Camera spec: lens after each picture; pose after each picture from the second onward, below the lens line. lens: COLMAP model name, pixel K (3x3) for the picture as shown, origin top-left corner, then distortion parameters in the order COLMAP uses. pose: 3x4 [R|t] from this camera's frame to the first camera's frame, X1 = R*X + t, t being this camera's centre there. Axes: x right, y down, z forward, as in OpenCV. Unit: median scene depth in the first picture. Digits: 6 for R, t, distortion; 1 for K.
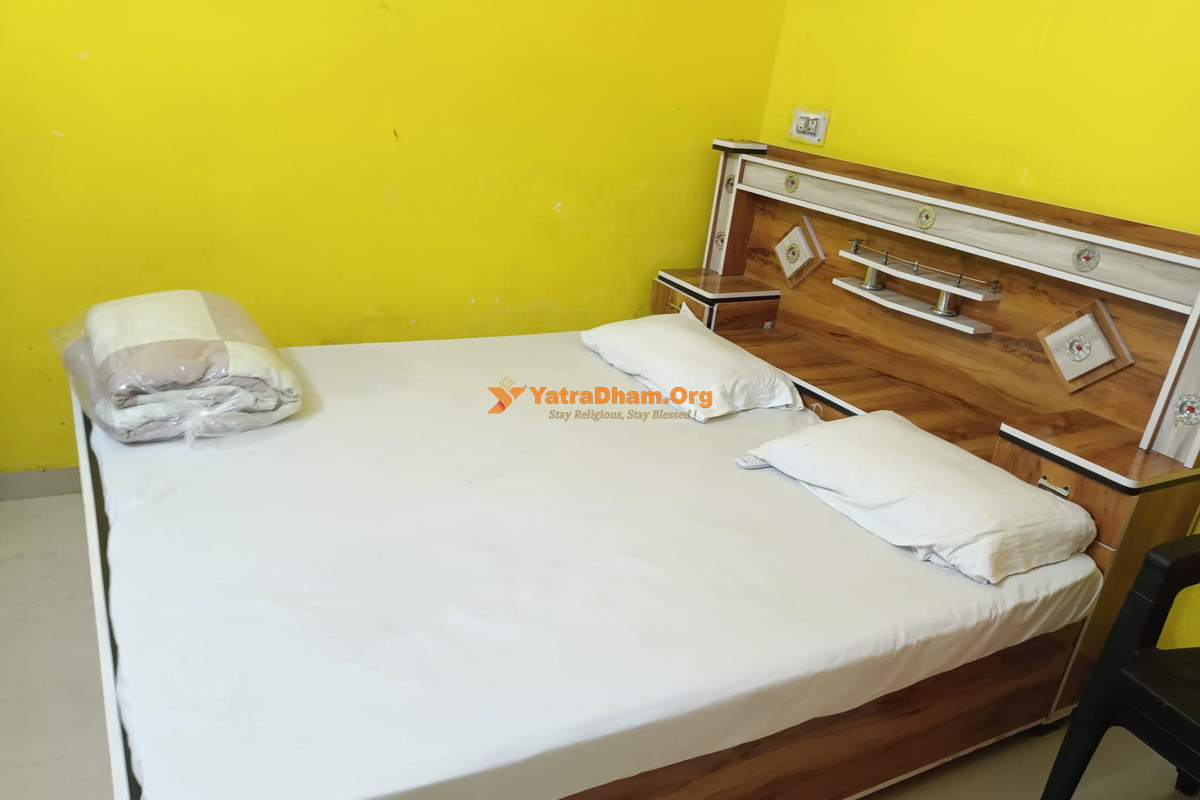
lens RADIAL K [[845.6, 0, 602.2], [0, 845.6, 397.3], [0, 0, 1]] dist [0.036843, 0.005203]
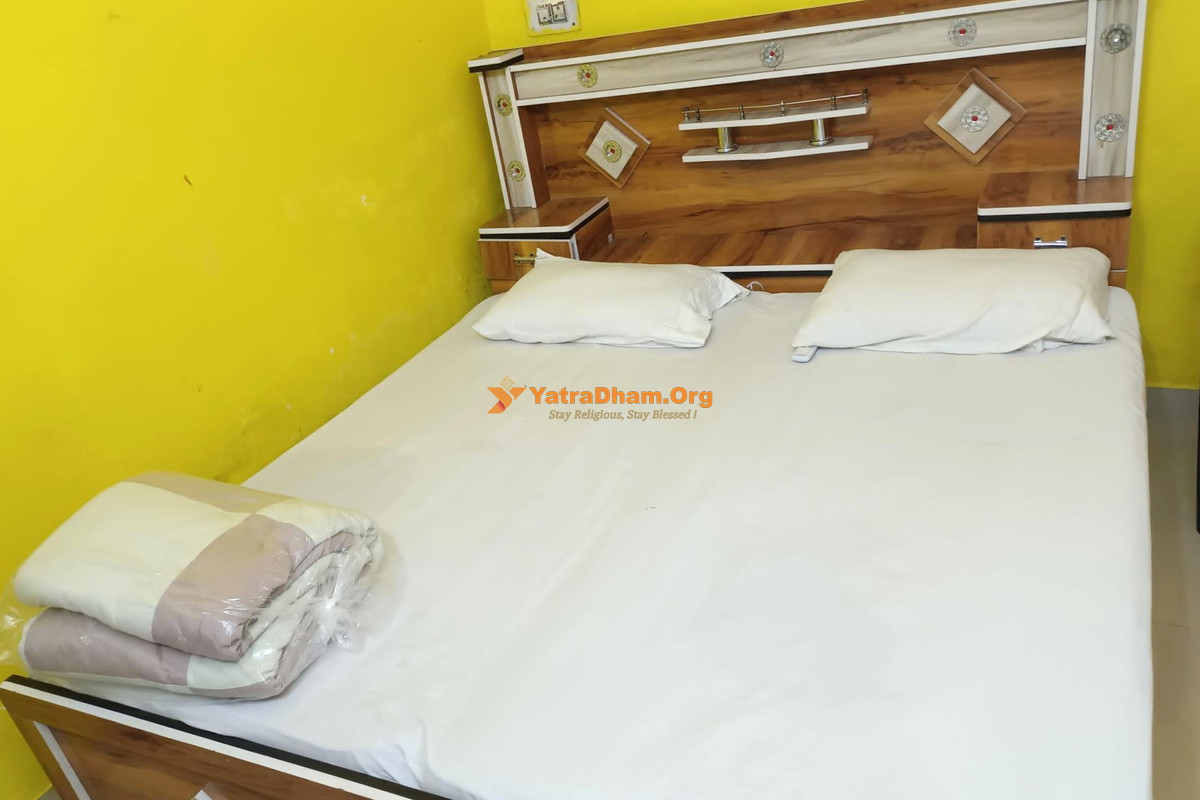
lens RADIAL K [[945.7, 0, 600.2], [0, 945.7, 403.5], [0, 0, 1]] dist [0.038207, -0.011677]
pose [[0.810827, -0.458325, 0.364002, -0.338213], [0.438120, 0.887668, 0.141761, -0.099426], [-0.388086, 0.044533, 0.920547, 0.114201]]
